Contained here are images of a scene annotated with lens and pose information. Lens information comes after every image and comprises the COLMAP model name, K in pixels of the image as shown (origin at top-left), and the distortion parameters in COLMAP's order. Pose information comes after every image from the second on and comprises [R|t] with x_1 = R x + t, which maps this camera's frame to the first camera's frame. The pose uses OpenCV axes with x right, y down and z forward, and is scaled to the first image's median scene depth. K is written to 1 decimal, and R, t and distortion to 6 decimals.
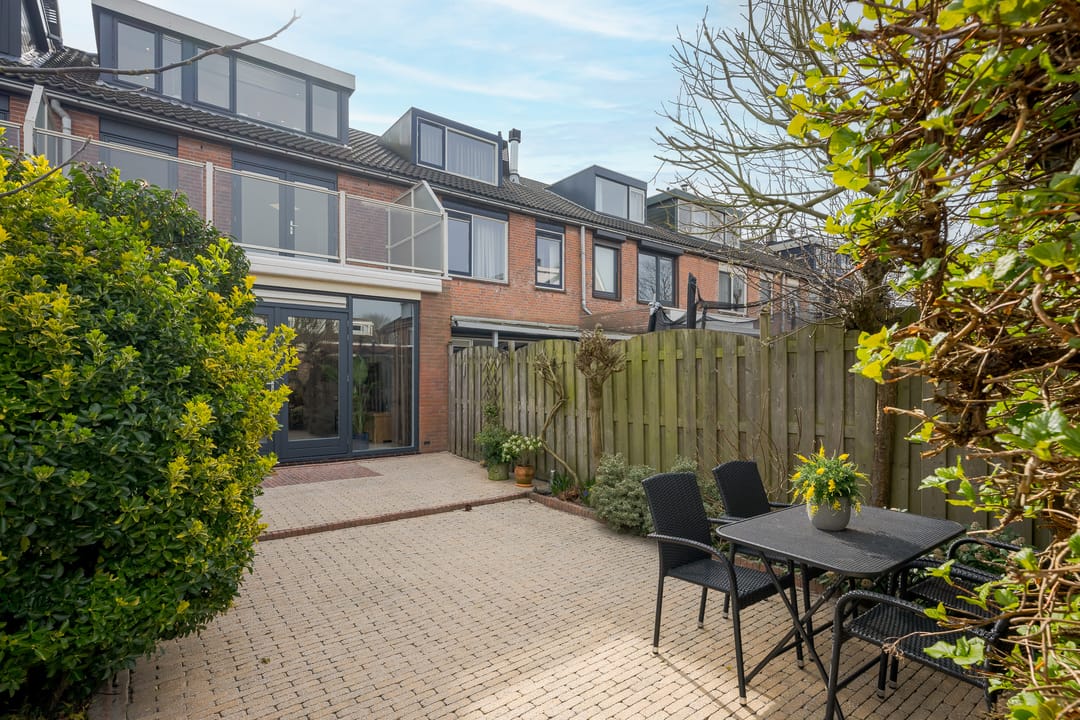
lens RADIAL K [[514.9, 0, 542.6], [0, 514.9, 380.9], [0, 0, 1]] dist [0.001280, -0.000070]
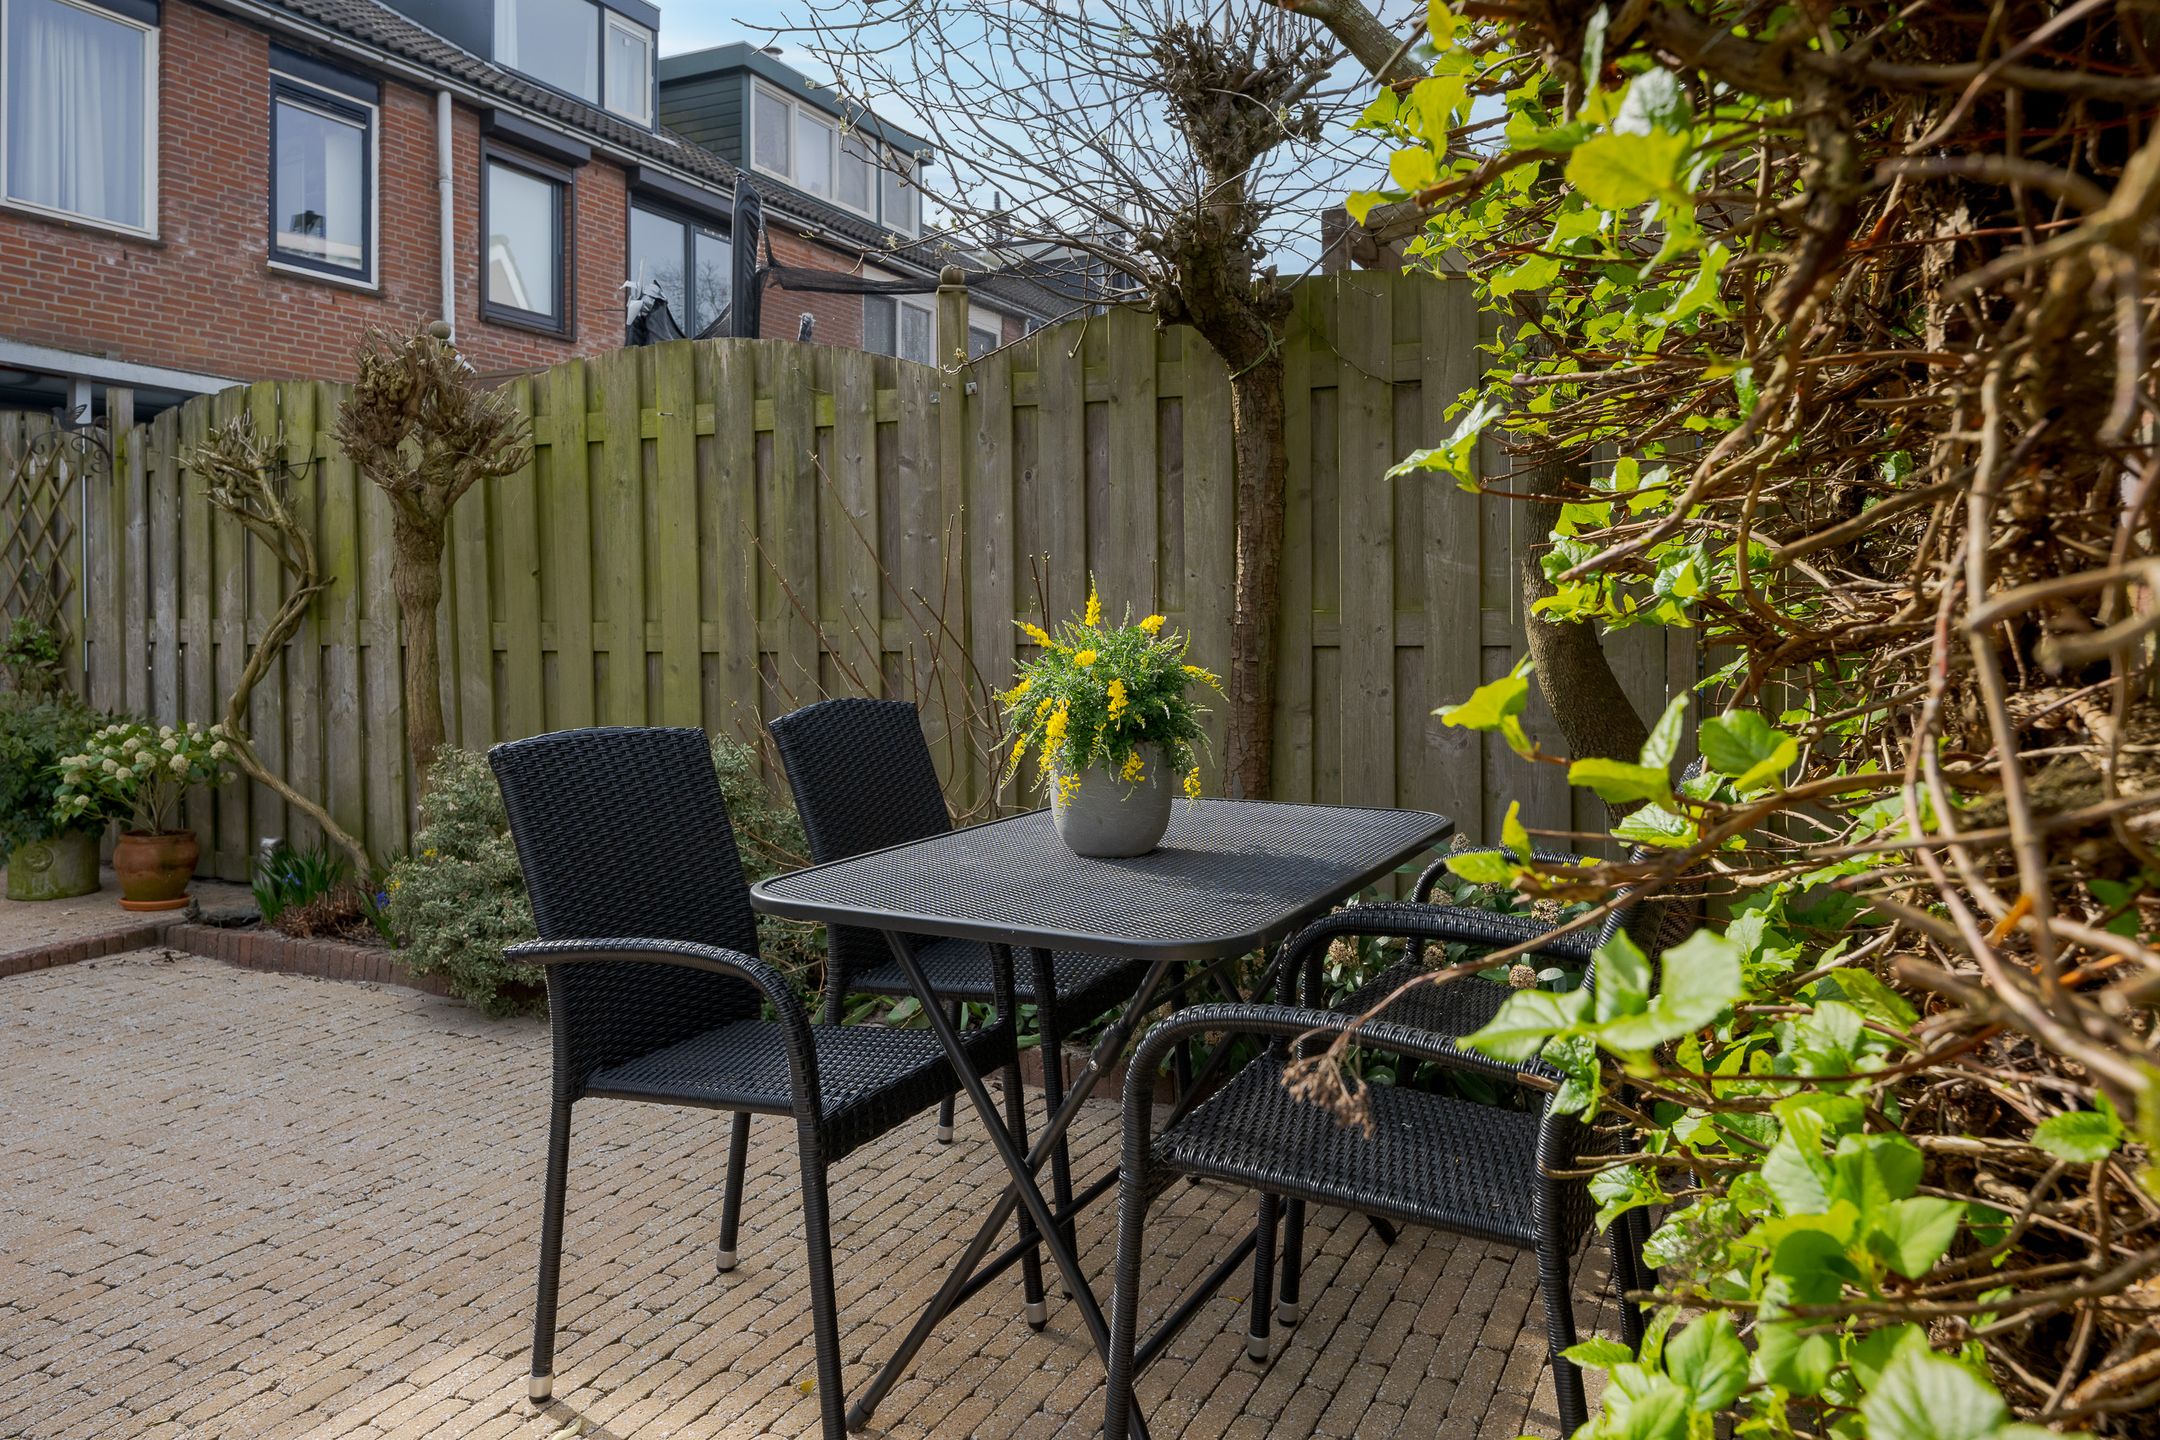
lens RADIAL K [[1414.8, 0, 1086.5], [0, 1414.8, 607.2], [0, 0, 1]] dist [-0.000864, 0.000558]
pose [[0.891027, 0.002203, 0.453945, 0.059309], [0.008178, 0.999748, -0.020903, 0.059929], [-0.453876, 0.022338, 0.890785, 0.093855]]
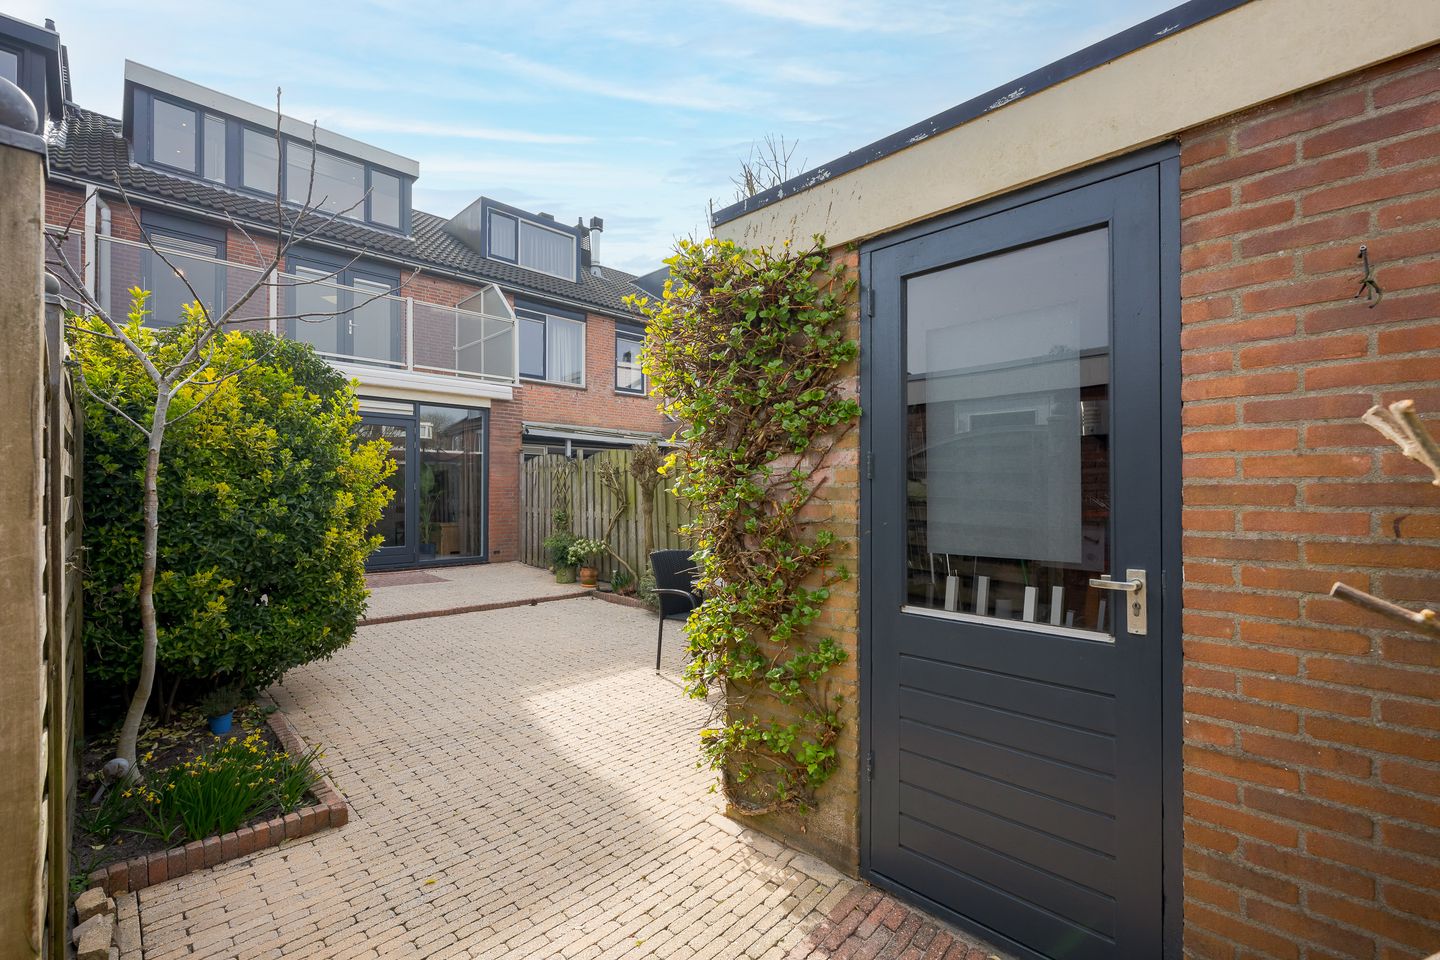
lens RADIAL K [[657.1, 0, 711.7], [0, 657.1, 491.3], [0, 0, 1]] dist [-0.001927, -0.000279]
pose [[0.995811, 0.001683, 0.091418, 0.085645], [-0.001048, 0.999975, -0.007000, 0.014846], [-0.091427, 0.006875, 0.995788, -0.352844]]
